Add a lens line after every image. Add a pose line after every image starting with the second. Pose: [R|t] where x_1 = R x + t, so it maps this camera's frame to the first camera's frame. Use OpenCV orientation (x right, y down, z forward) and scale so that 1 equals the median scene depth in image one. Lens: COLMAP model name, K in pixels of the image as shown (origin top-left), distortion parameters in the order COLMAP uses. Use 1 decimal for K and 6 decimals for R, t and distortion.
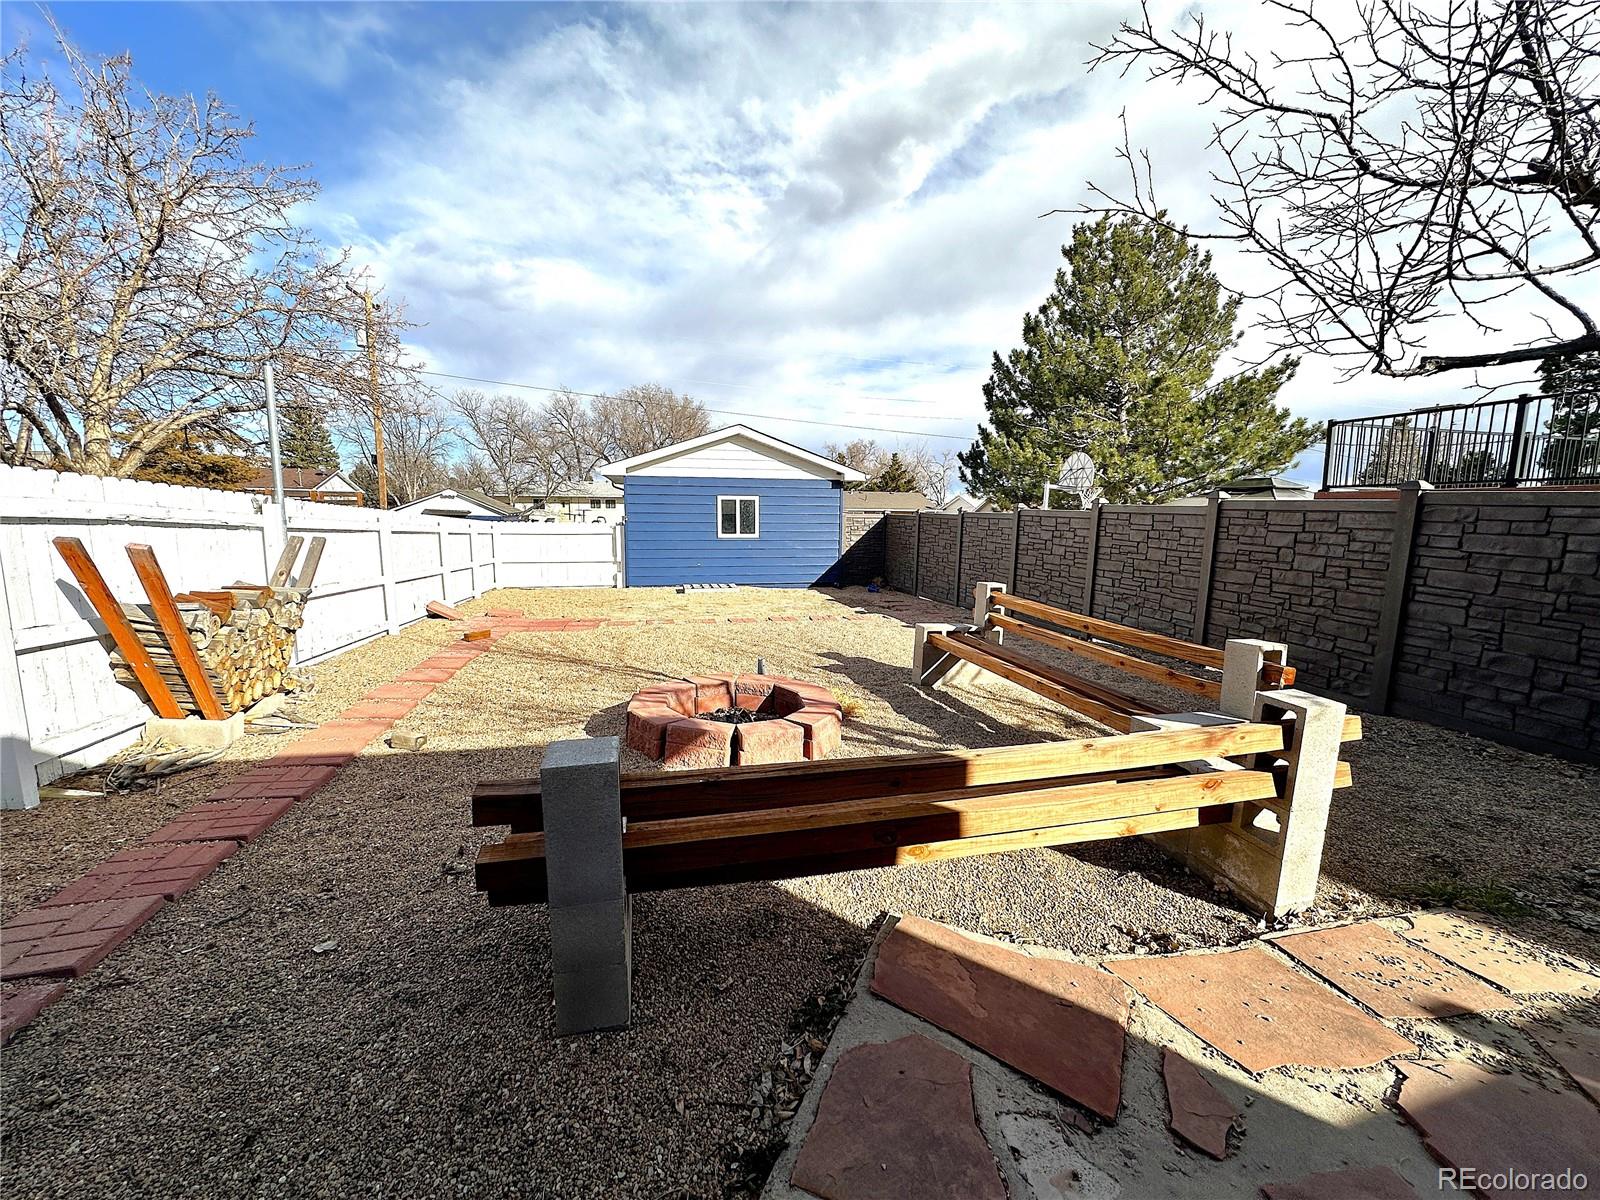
lens RADIAL K [[635.1, 0, 796.2], [0, 635.1, 602.9], [0, 0, 1]] dist [-0.002676, 0.000349]
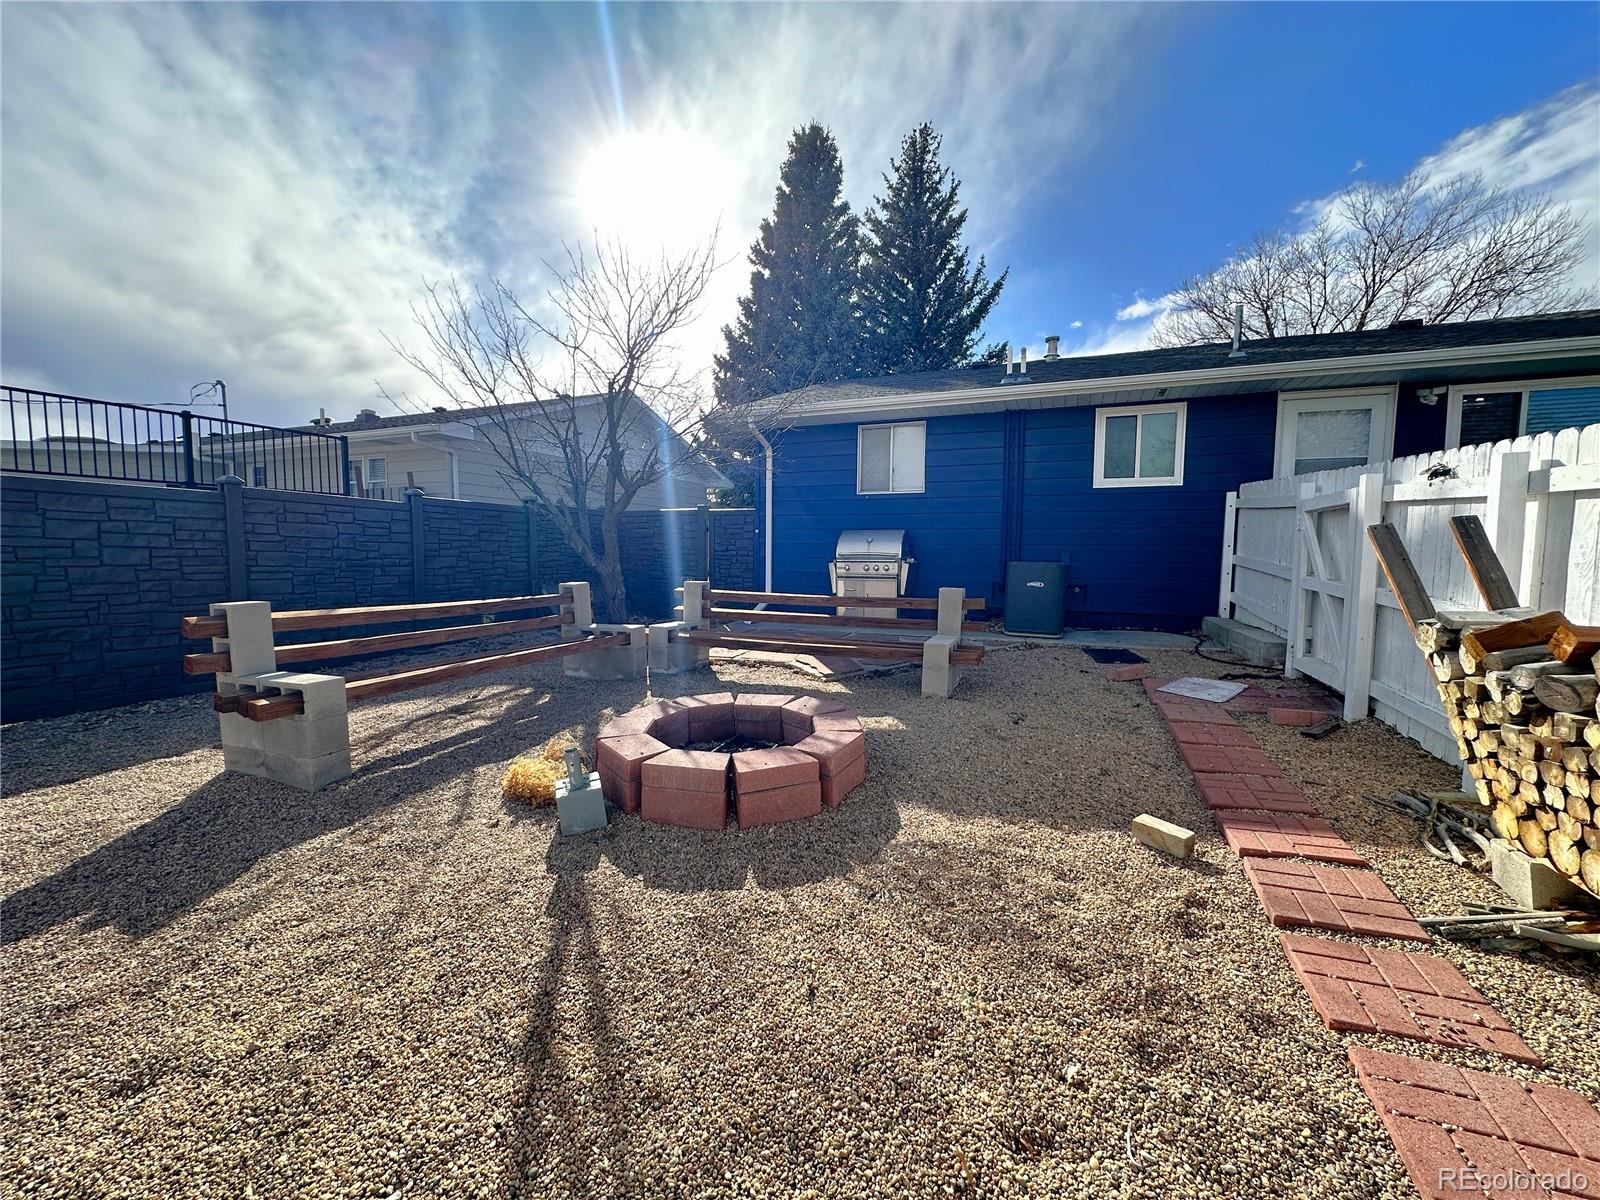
lens RADIAL K [[635.1, 0, 800.9], [0, 635.1, 596.1], [0, 0, 1]] dist [-0.002676, 0.000349]
pose [[-0.806361, -0.064491, 0.587896, -0.511708], [0.067437, 0.977528, 0.199730, -0.132278], [-0.587566, 0.200700, -0.783891, 1.261639]]
